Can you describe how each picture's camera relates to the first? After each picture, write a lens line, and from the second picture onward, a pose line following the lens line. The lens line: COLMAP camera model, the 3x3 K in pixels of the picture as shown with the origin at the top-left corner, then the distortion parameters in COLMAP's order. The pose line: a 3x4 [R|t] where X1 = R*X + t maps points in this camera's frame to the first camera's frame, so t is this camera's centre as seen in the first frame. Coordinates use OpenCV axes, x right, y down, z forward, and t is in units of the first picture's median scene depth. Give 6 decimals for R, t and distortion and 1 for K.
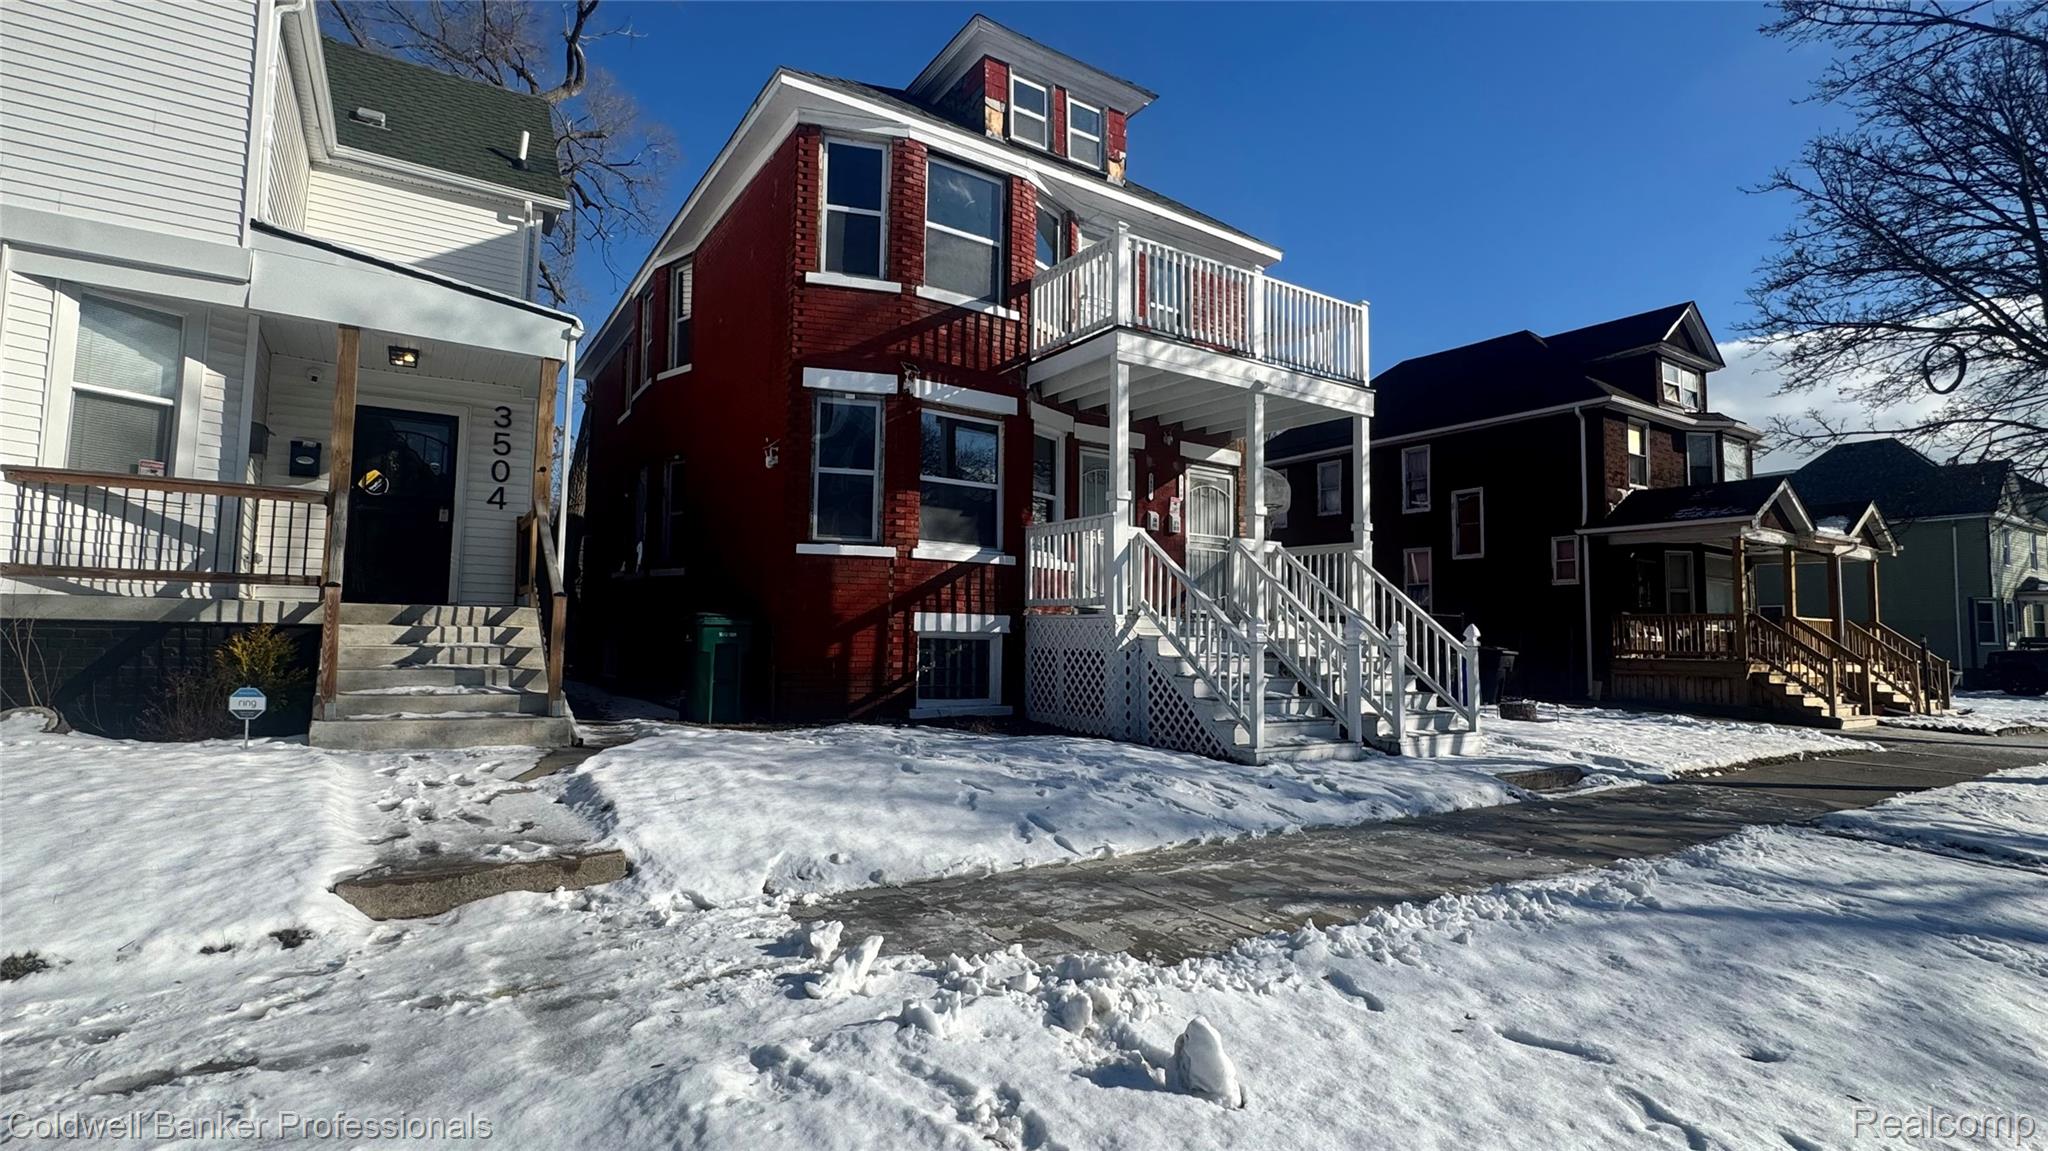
lens RADIAL K [[962.2, 0, 1032.3], [0, 962.2, 569.6], [0, 0, 1]] dist [-0.004618, 0.001213]
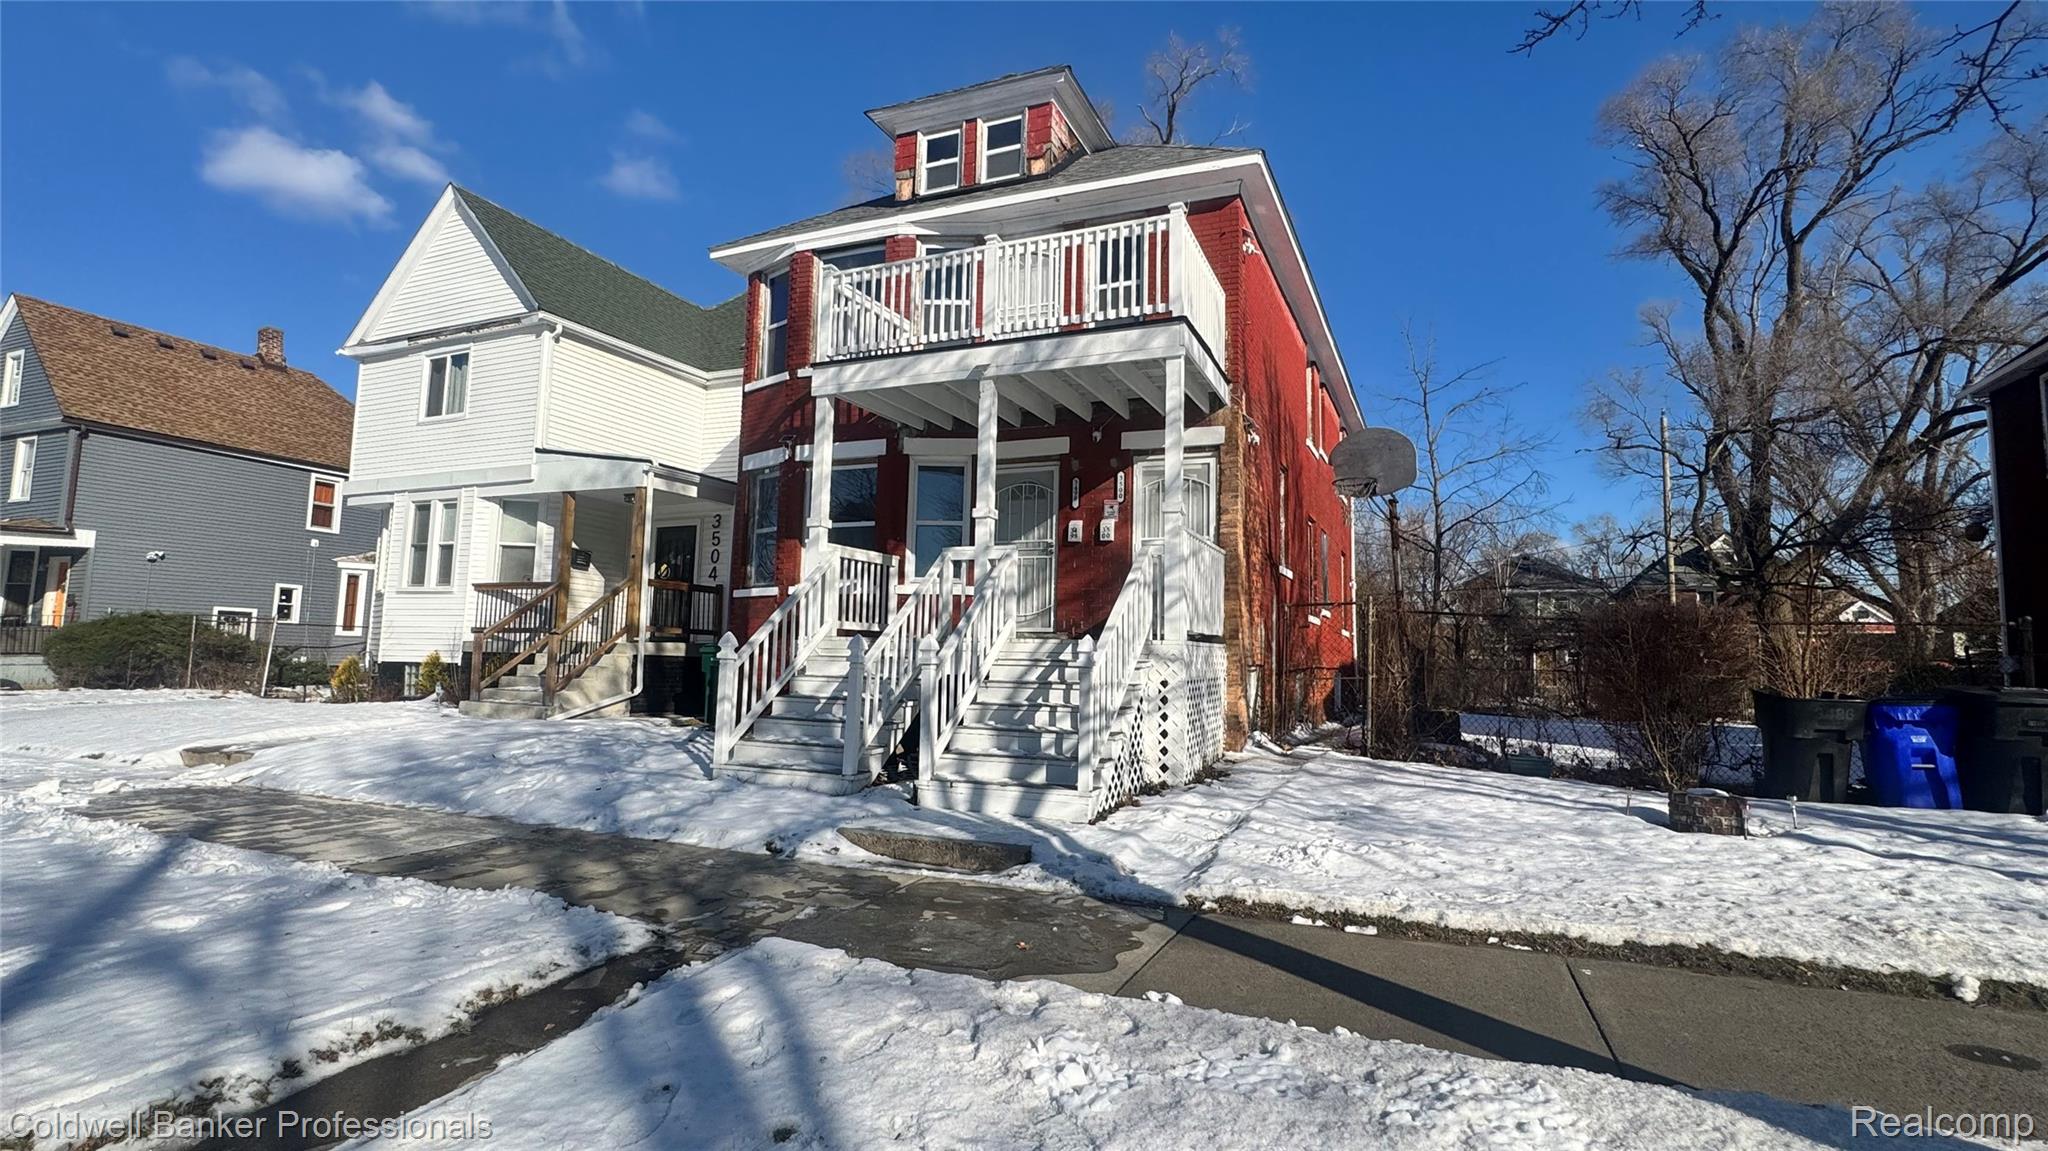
lens RADIAL K [[962.2, 0, 1030.9], [0, 962.2, 576.5], [0, 0, 1]] dist [-0.004618, 0.001213]
pose [[0.537582, -0.082031, -0.839212, 1.016628], [0.048613, 0.996616, -0.066277, 0.057533], [0.841809, -0.005167, 0.539751, 0.584624]]
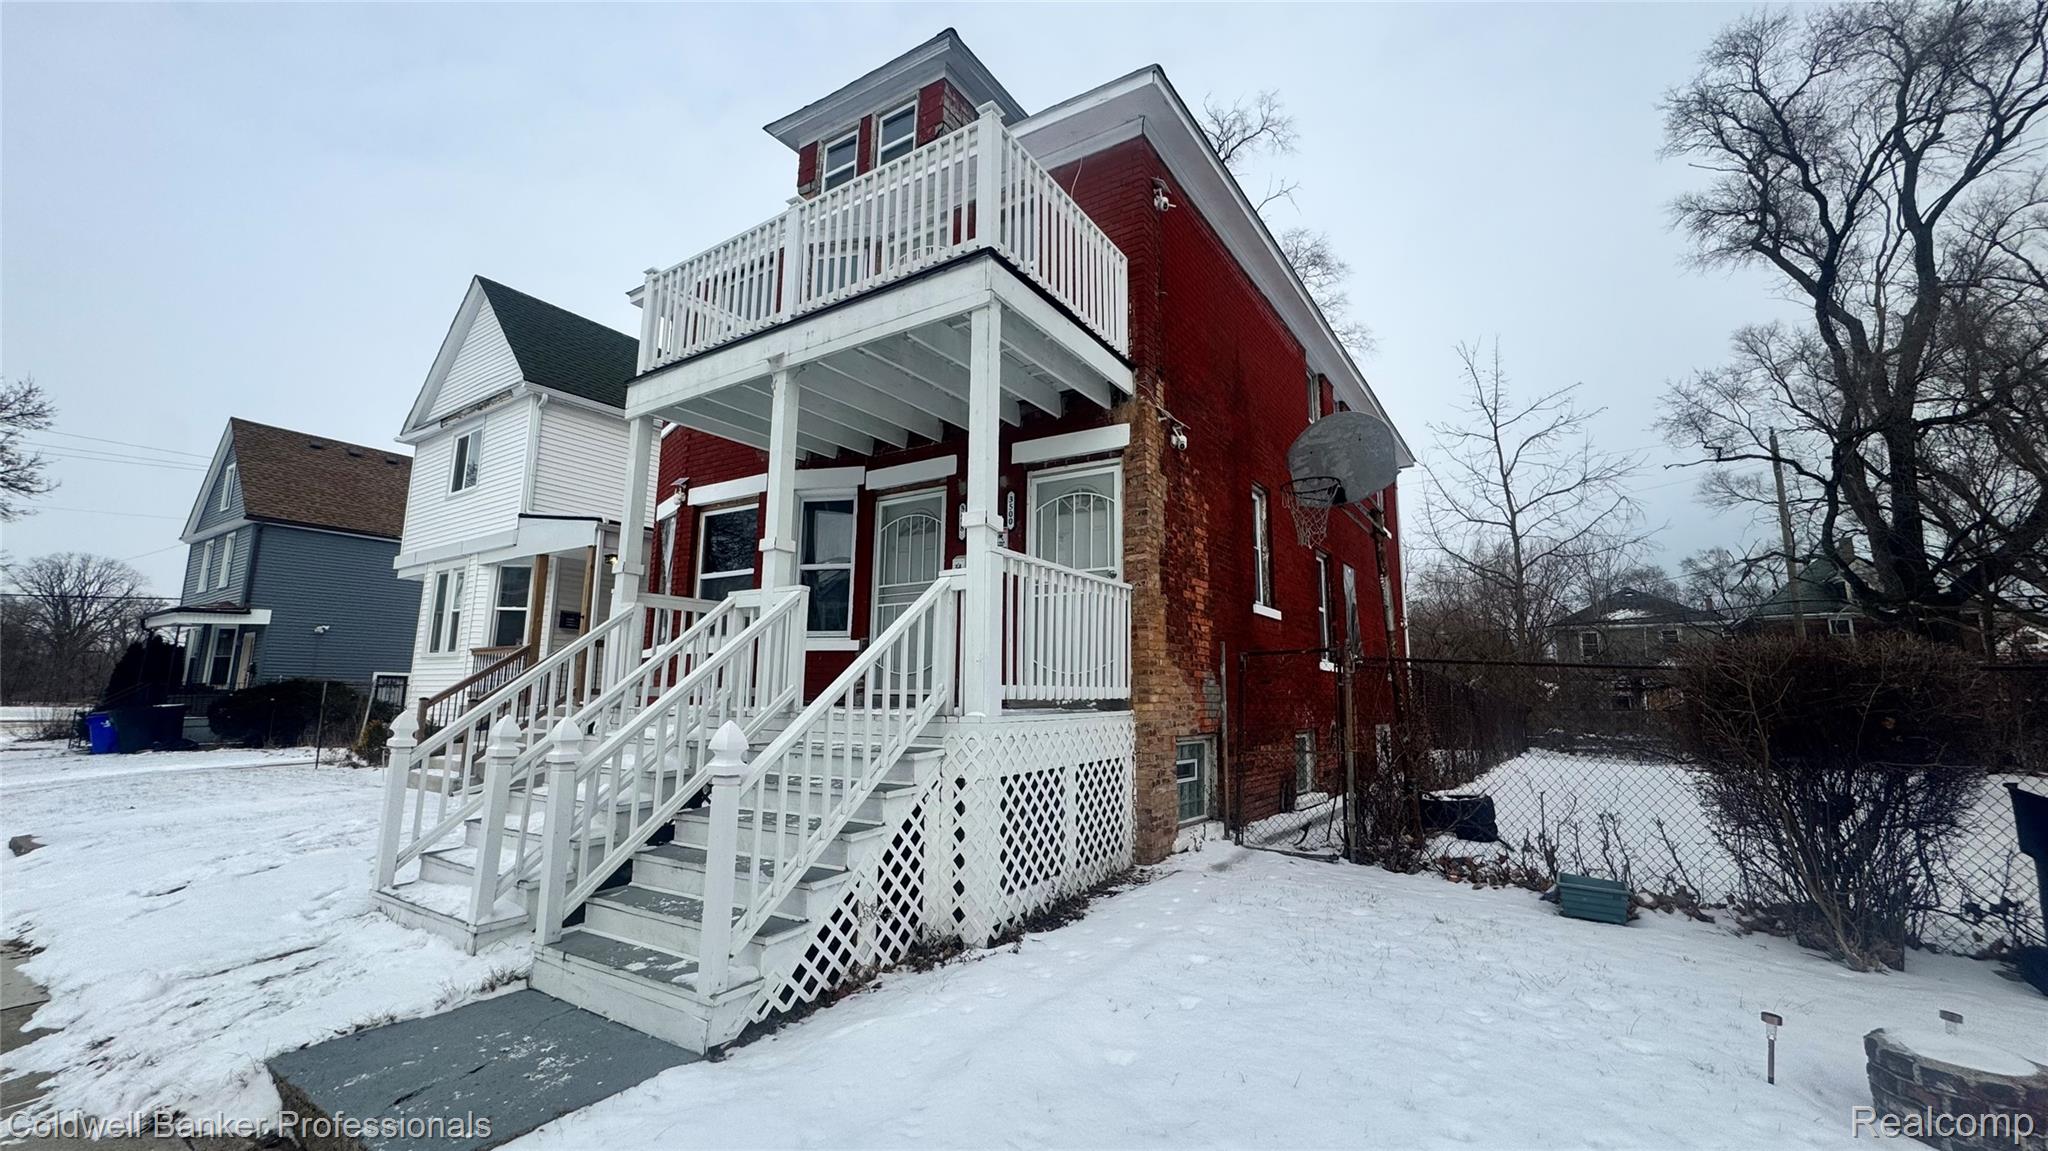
lens RADIAL K [[817.9, 0, 1019.4], [0, 817.9, 574.9], [0, 0, 1]] dist [-0.002744, -0.000131]
pose [[0.383706, -0.153601, -0.910591, 0.839513], [0.065150, 0.988115, -0.139224, 0.050252], [0.921154, -0.005904, 0.389153, 0.964900]]
